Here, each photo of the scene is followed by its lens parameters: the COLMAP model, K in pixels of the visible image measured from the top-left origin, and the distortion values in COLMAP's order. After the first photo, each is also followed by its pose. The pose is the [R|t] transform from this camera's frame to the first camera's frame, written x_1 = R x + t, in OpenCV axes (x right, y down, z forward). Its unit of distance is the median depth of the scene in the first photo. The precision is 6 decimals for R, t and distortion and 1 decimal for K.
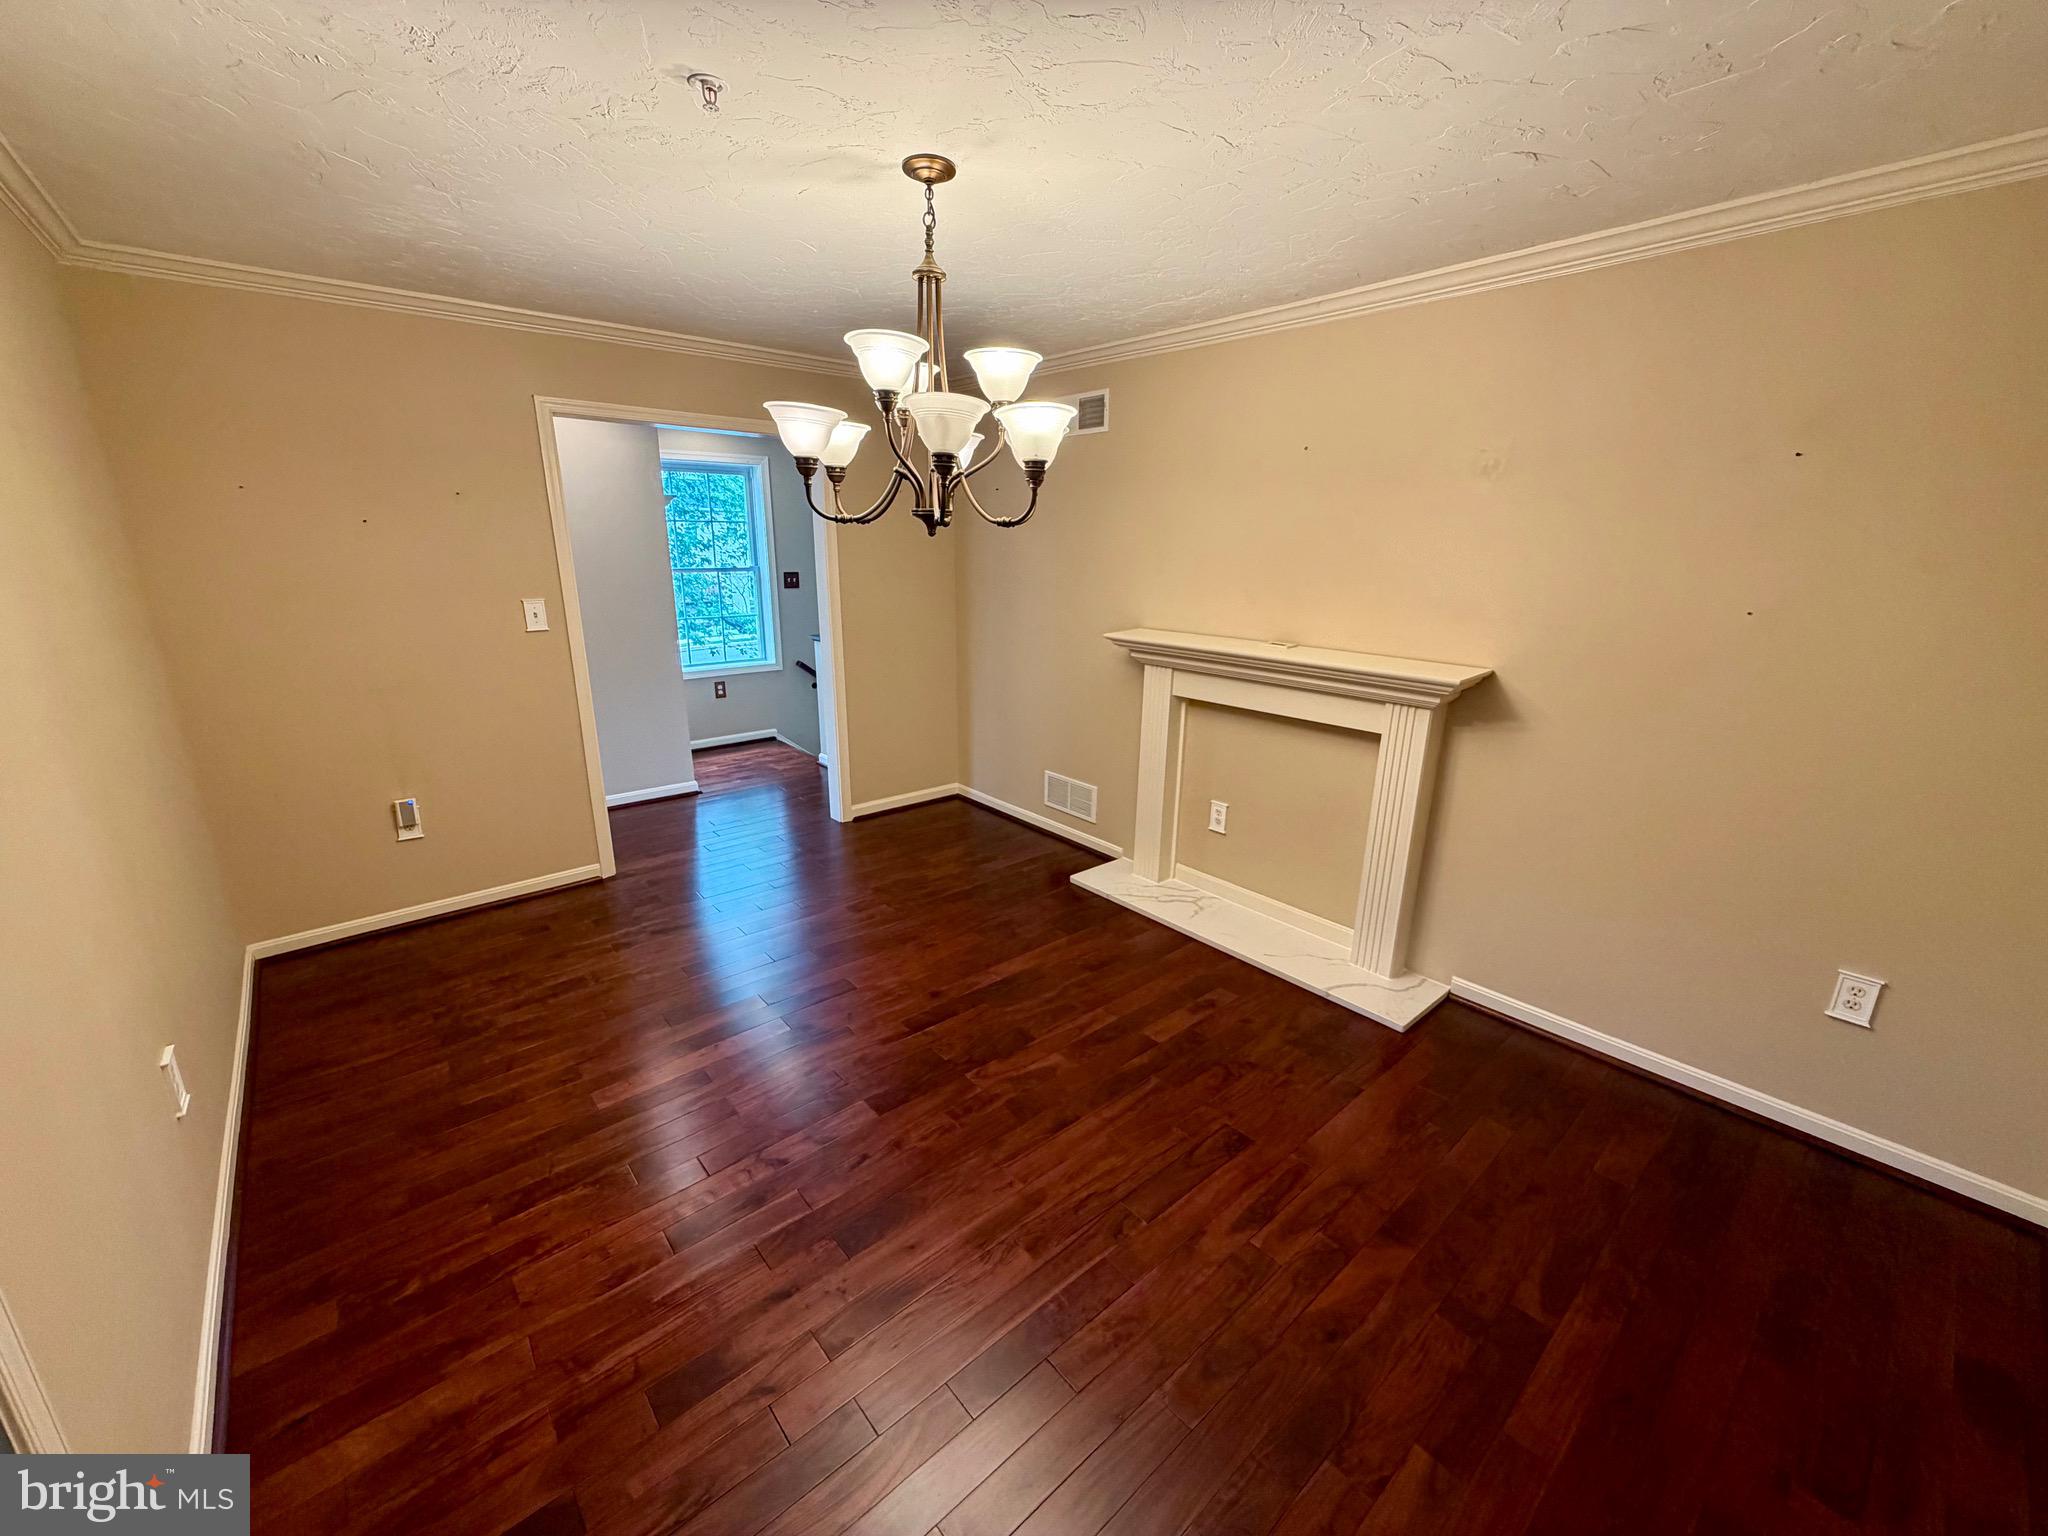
lens RADIAL K [[807.9, 0, 1020.9], [0, 807.9, 765.0], [0, 0, 1]] dist [-0.001146, -0.000638]
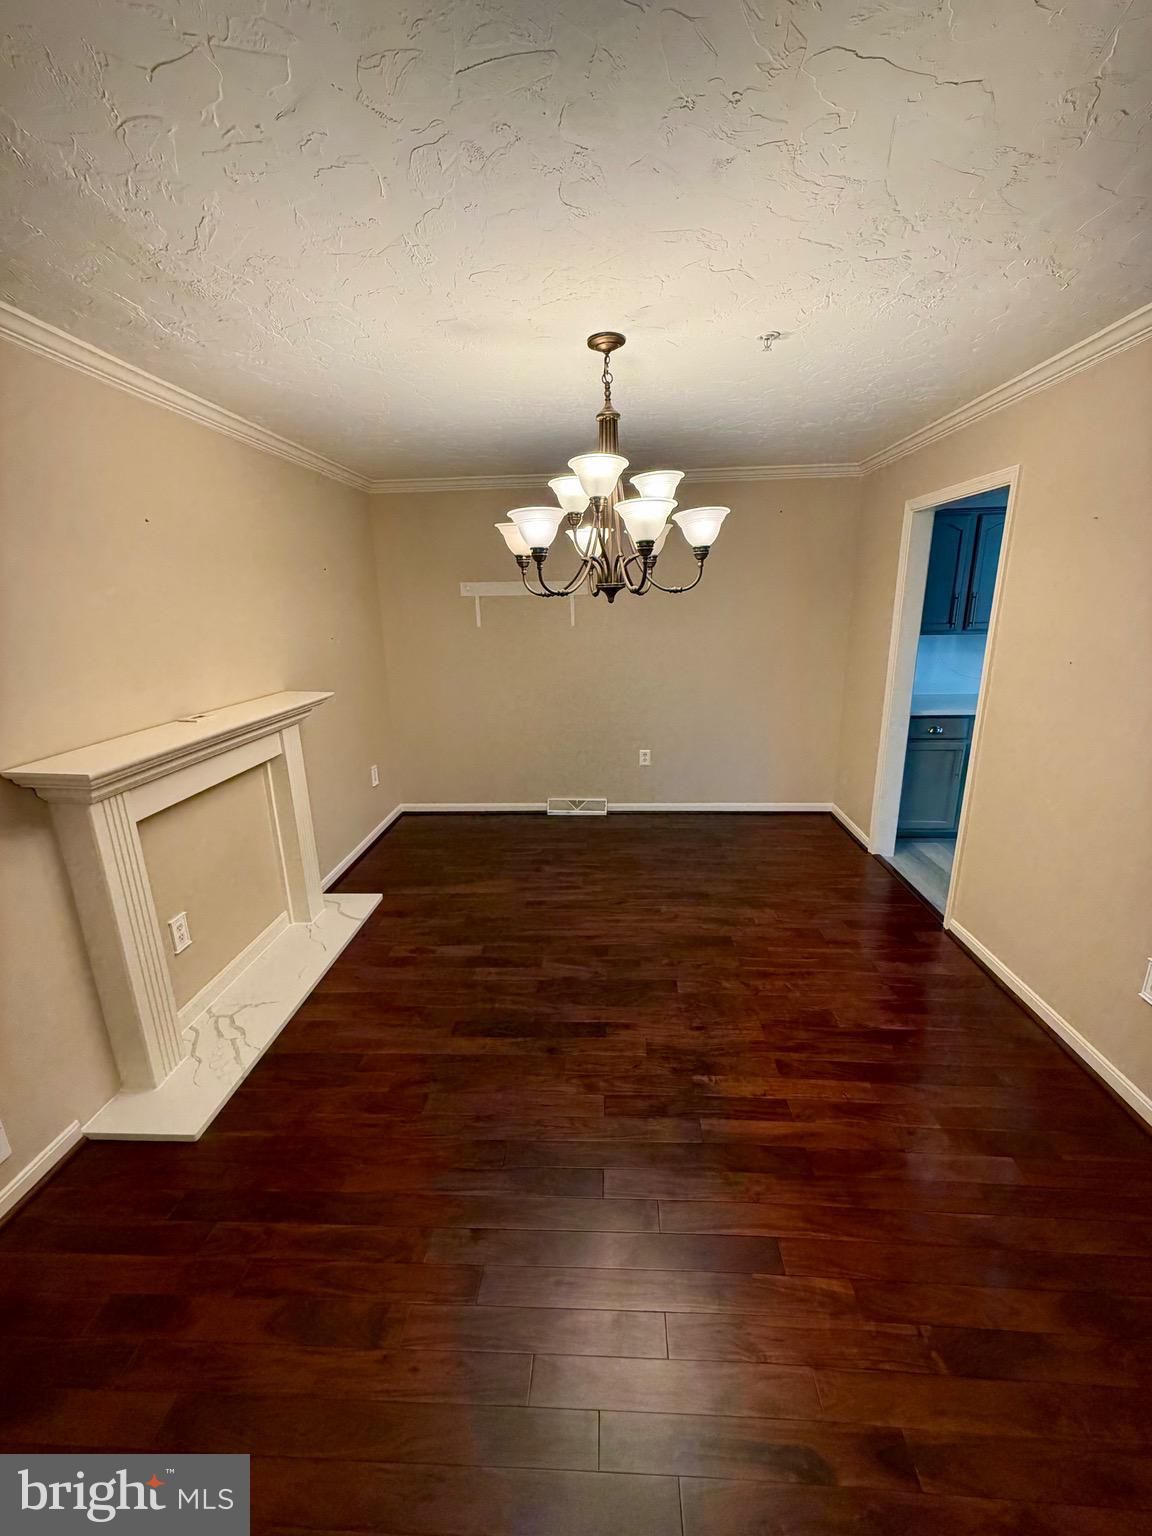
lens RADIAL K [[605.9, 0, 579.8], [0, 605.9, 765.6], [0, 0, 1]] dist [-0.001146, -0.000638]
pose [[-0.720725, -0.179626, 0.669544, -0.592036], [0.203520, 0.868455, 0.452068, -0.377530], [-0.662672, 0.462082, -0.589360, 1.284499]]
